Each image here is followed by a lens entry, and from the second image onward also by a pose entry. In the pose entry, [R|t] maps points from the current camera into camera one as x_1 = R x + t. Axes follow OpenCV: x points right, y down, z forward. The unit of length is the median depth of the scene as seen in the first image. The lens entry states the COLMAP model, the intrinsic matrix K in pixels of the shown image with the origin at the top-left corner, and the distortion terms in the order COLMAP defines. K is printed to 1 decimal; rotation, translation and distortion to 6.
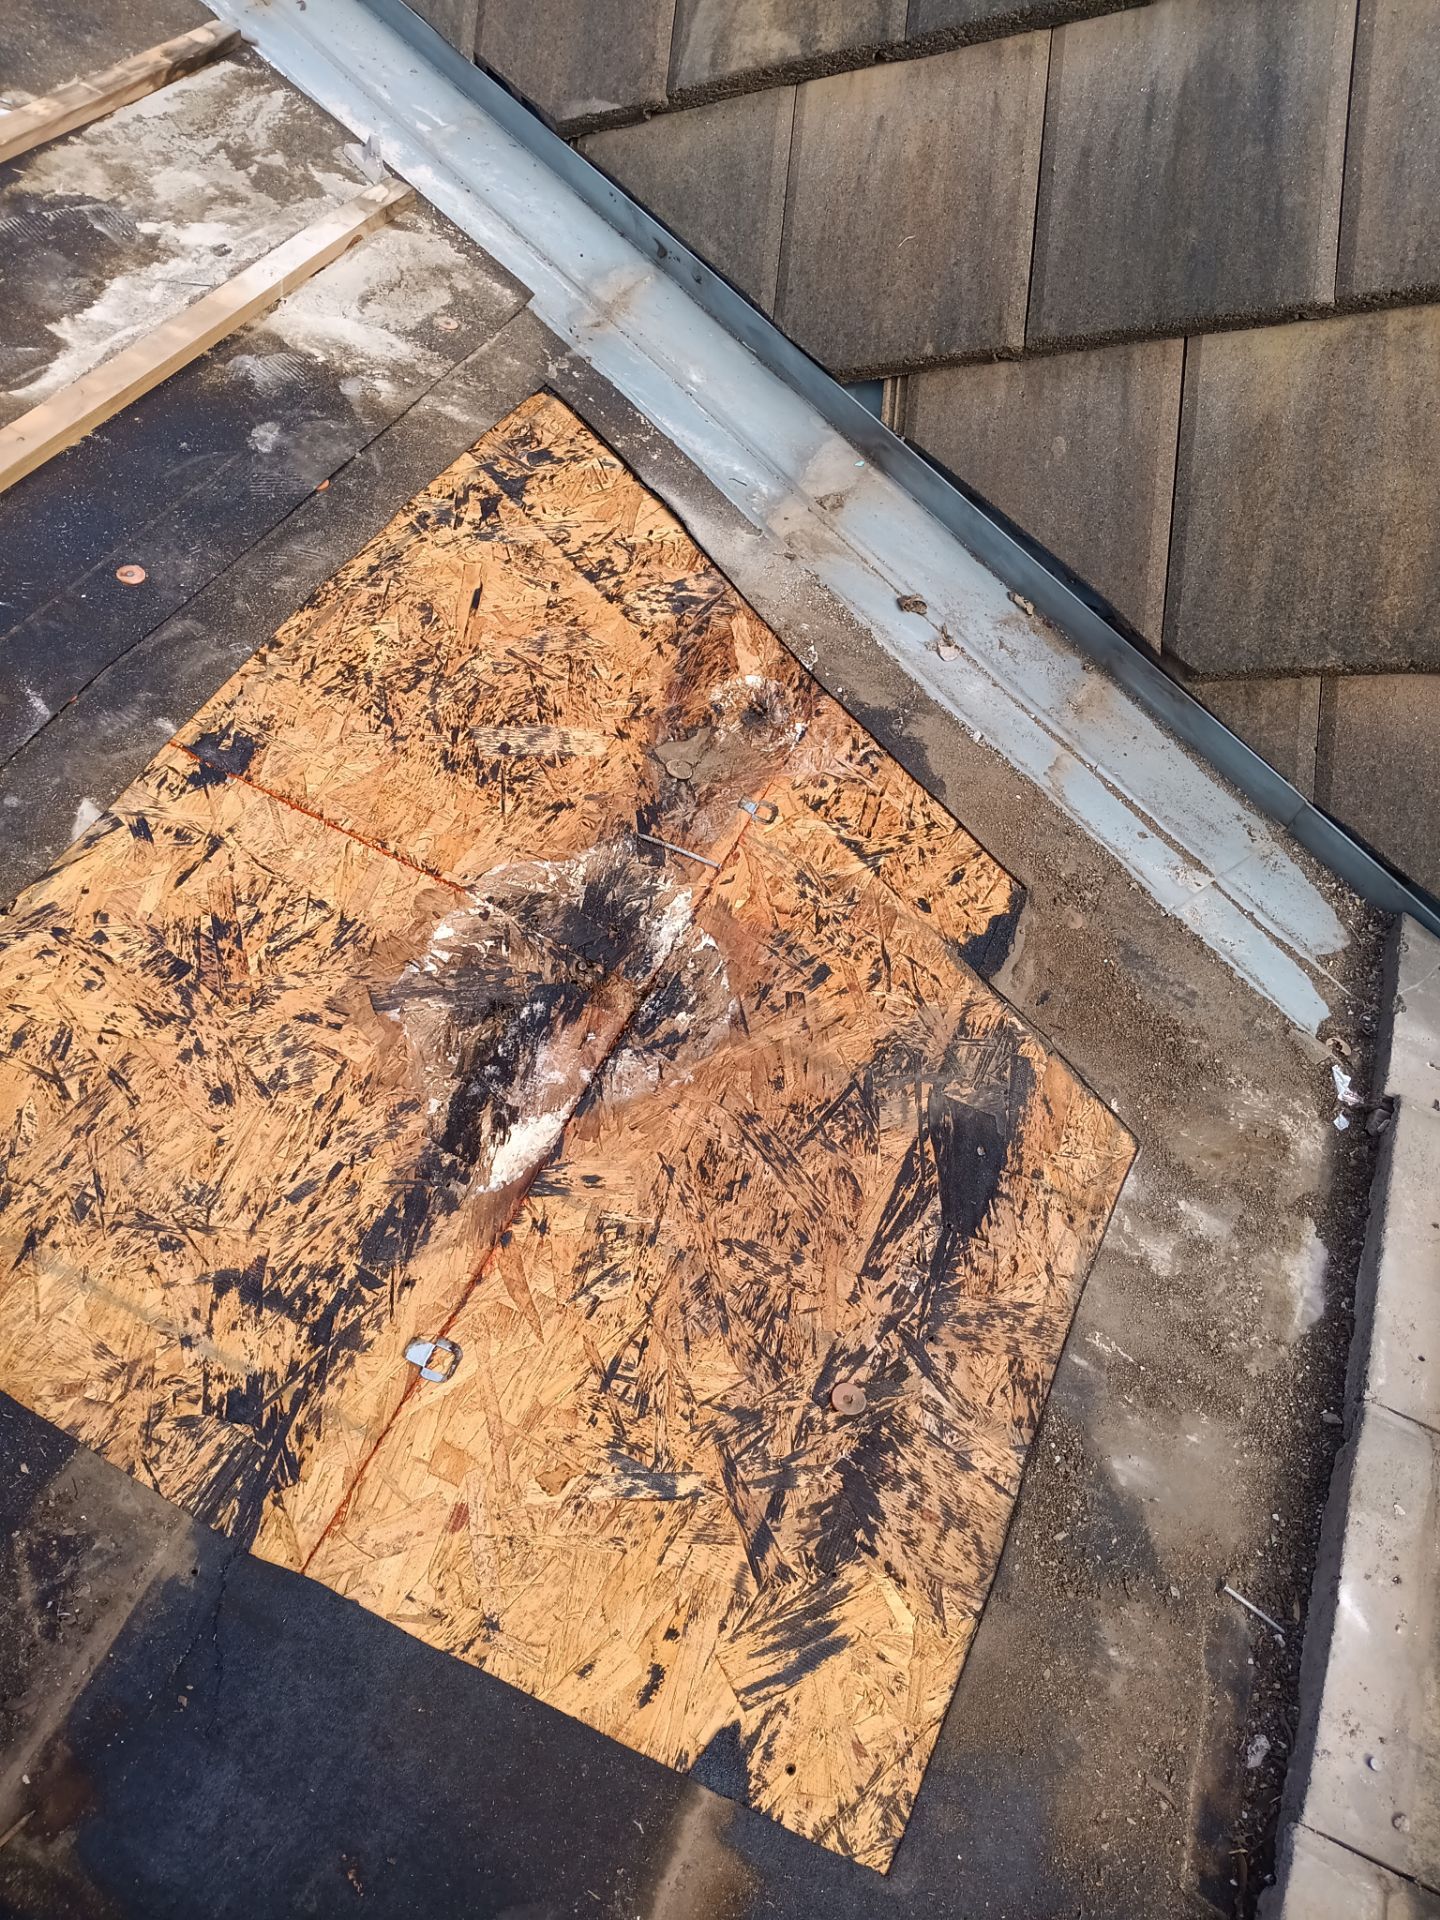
lens RADIAL K [[1442.2, 0, 716.9], [0, 1442.2, 951.1], [0, 0, 1]] dist [0.064098, -0.137948]
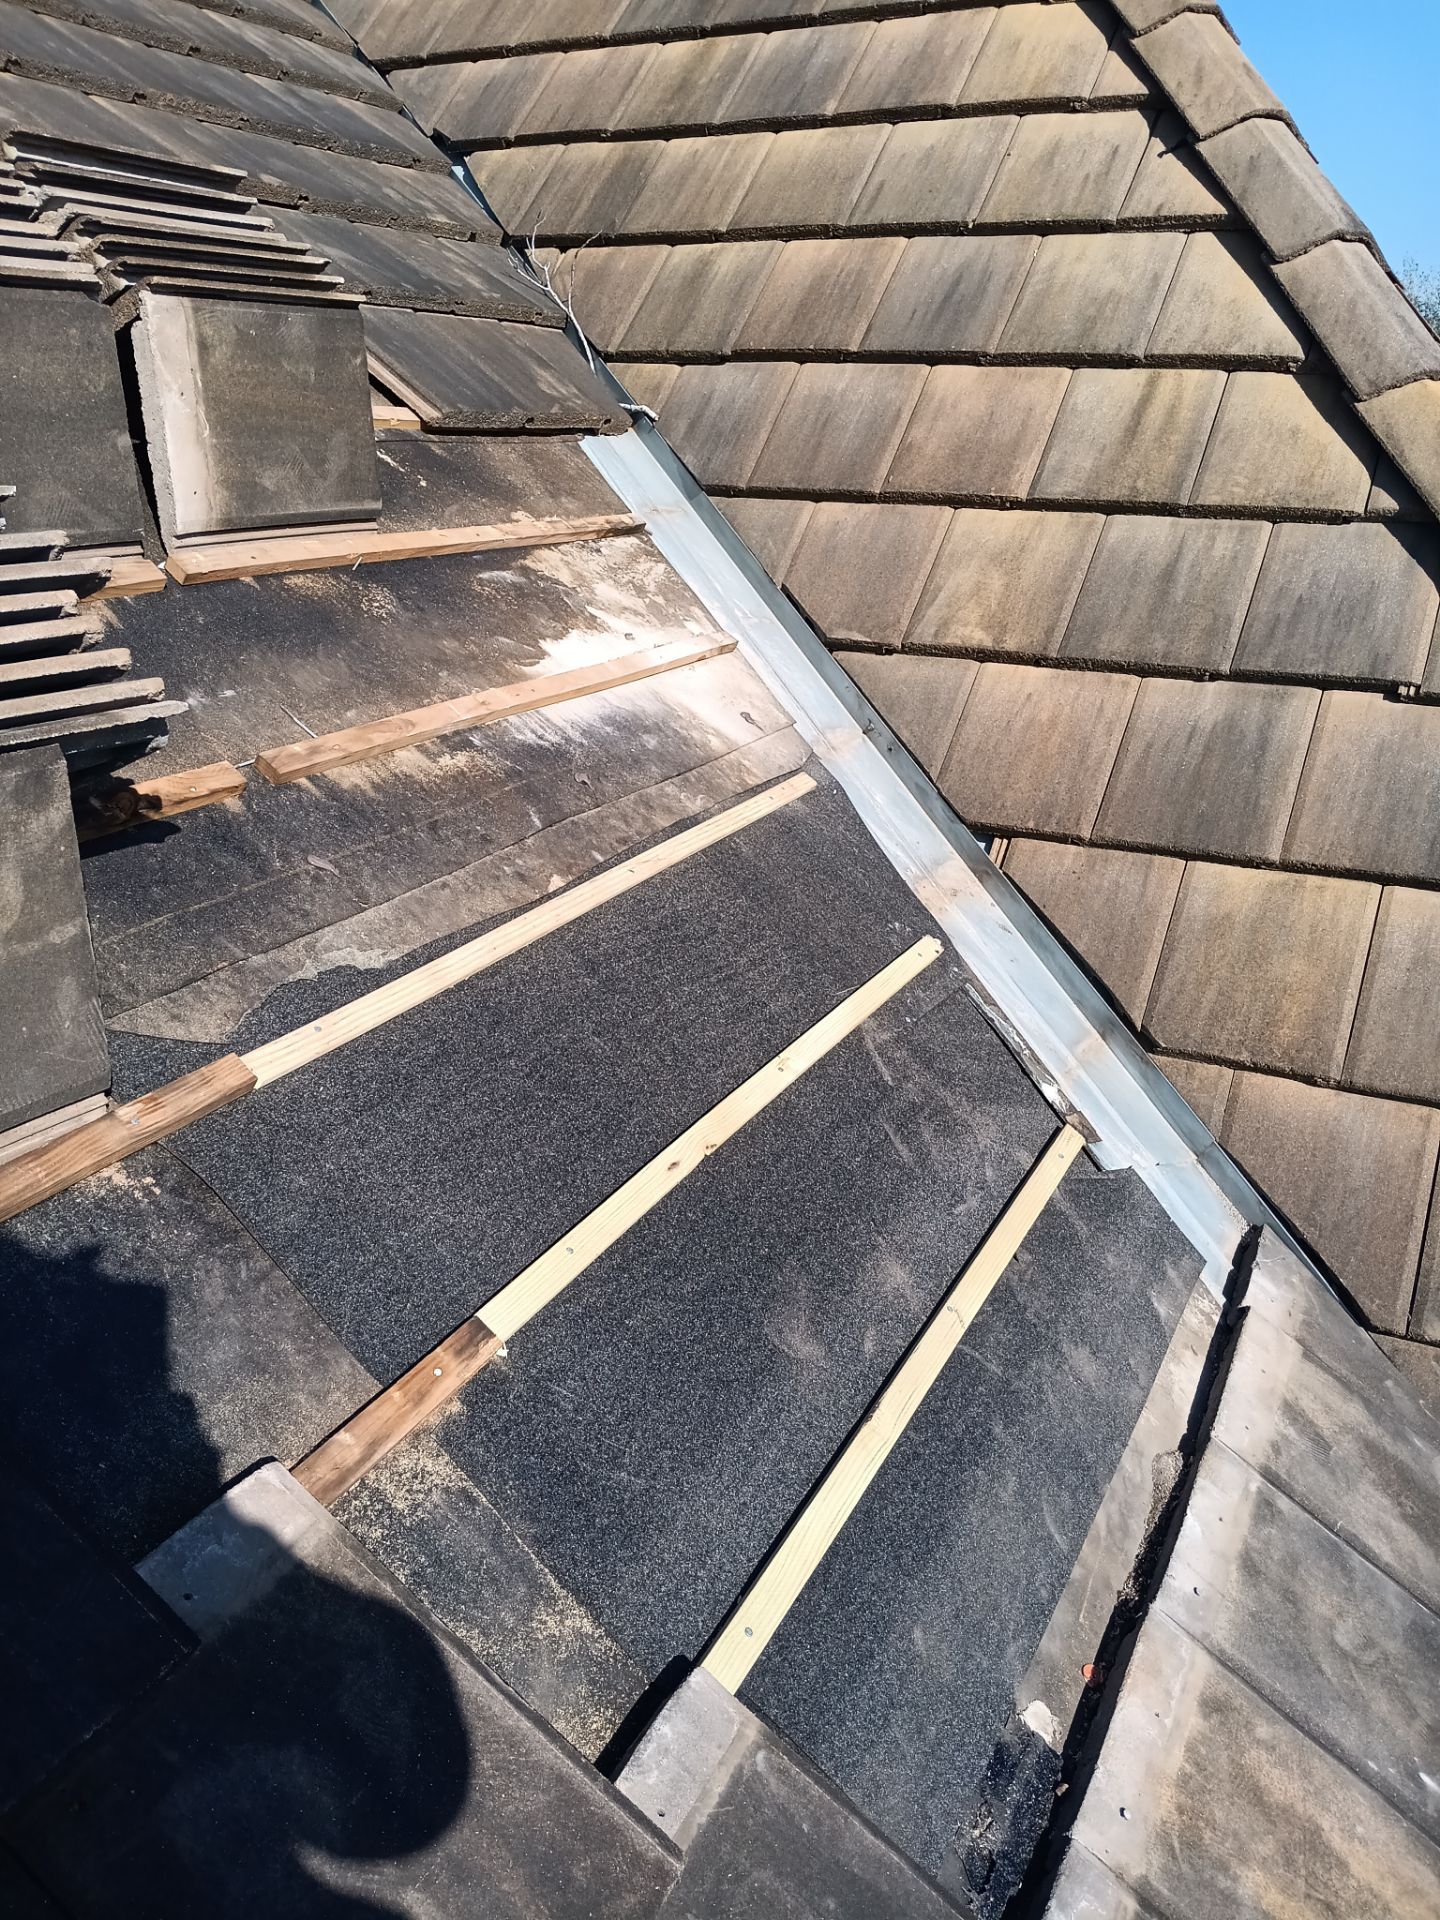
lens RADIAL K [[1442.2, 0, 703.3], [0, 1442.2, 950.5], [0, 0, 1]] dist [0.064098, -0.137948]
pose [[0.952524, 0.302827, 0.031508, -0.242462], [-0.275196, 0.900613, -0.336397, 0.410519], [-0.130247, 0.311755, 0.941193, -0.490931]]
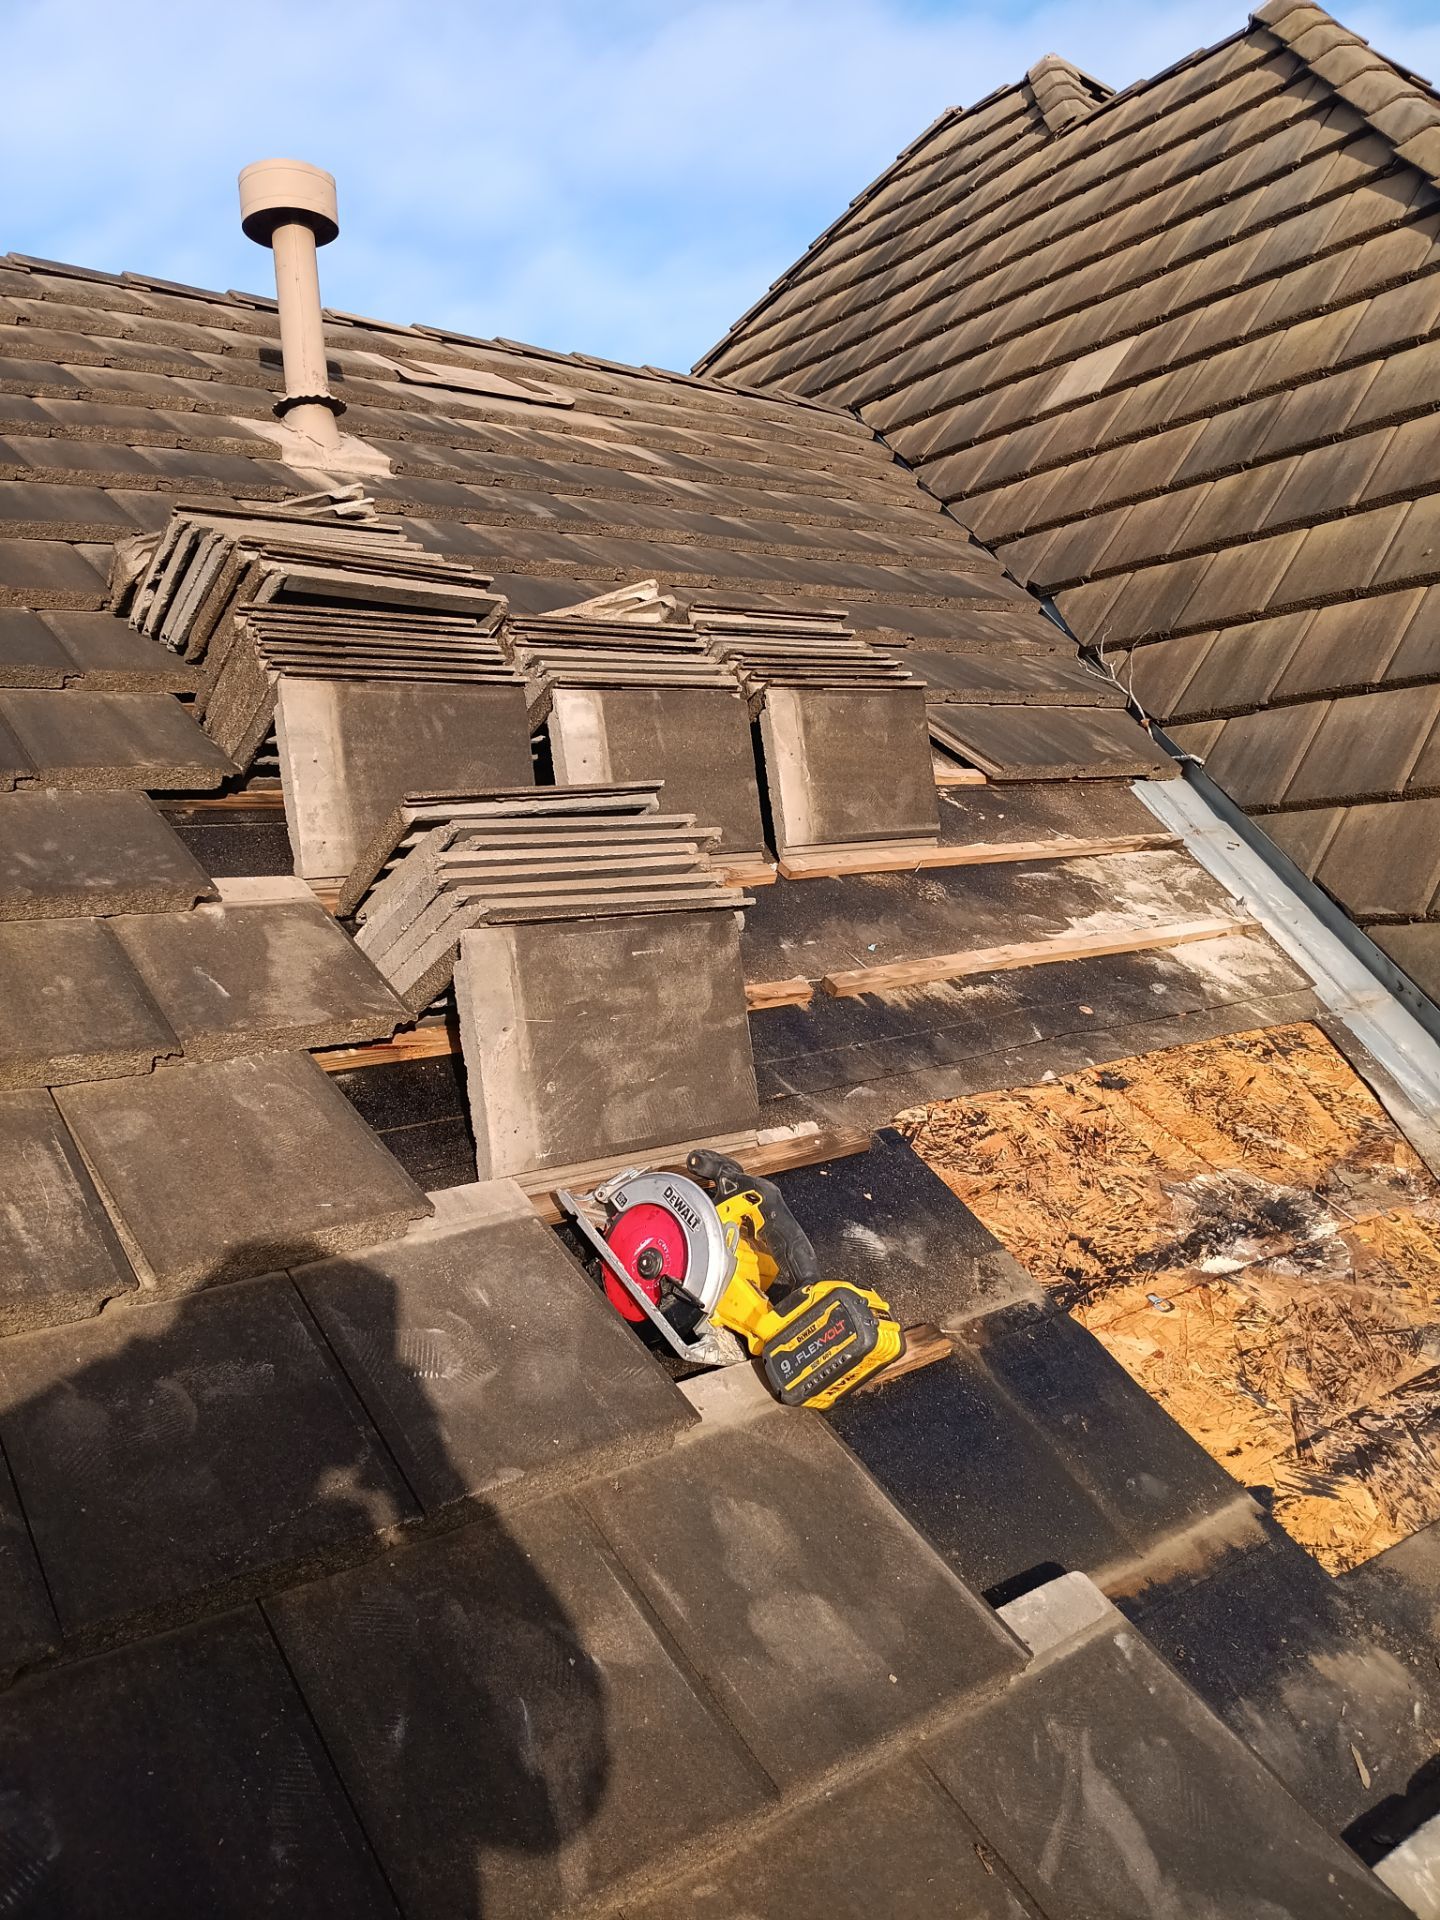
lens RADIAL K [[1442.2, 0, 724.0], [0, 1442.2, 953.3], [0, 0, 1]] dist [0.064098, -0.137948]
pose [[0.856896, 0.231555, -0.460556, 0.072795], [-0.441005, 0.791908, -0.422370, 0.708957], [0.266916, 0.565035, 0.780700, -0.716039]]
